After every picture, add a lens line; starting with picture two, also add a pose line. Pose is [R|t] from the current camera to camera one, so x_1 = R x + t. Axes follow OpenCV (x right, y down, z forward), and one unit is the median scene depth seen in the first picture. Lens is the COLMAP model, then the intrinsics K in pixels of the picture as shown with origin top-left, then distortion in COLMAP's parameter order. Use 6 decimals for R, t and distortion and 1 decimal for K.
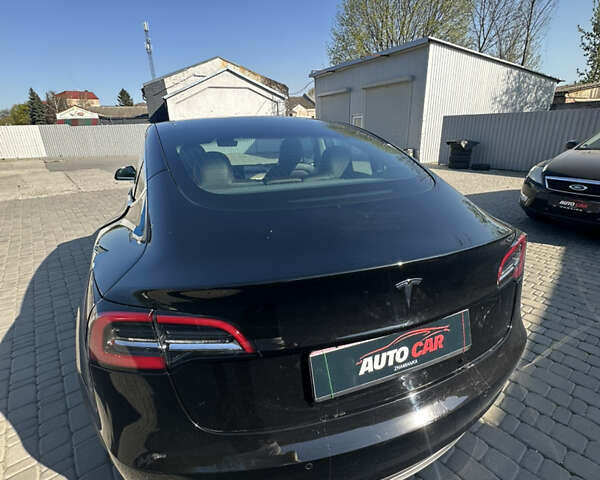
lens RADIAL K [[320.4, 0, 302.3], [0, 320.4, 239.7], [0, 0, 1]] dist [-0.003783, 0.001862]
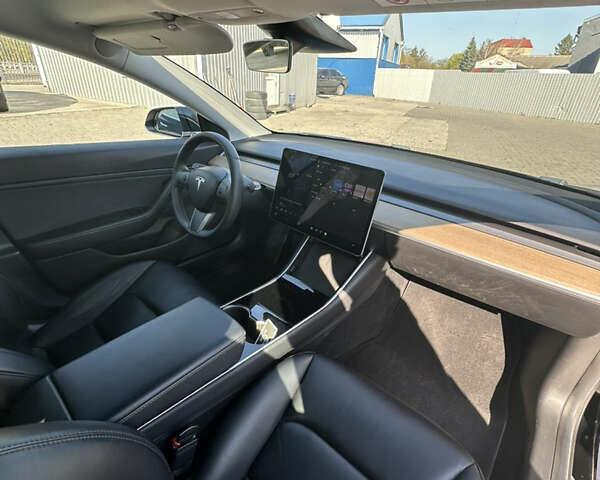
lens RADIAL K [[320.4, 0, 303.9], [0, 320.4, 237.9], [0, 0, 1]] dist [-0.003783, 0.001862]
pose [[0.458930, 0.442543, -0.770415, 0.000934], [-0.348439, 0.887305, 0.302125, -0.034517], [0.817297, 0.129788, 0.561410, 0.116225]]
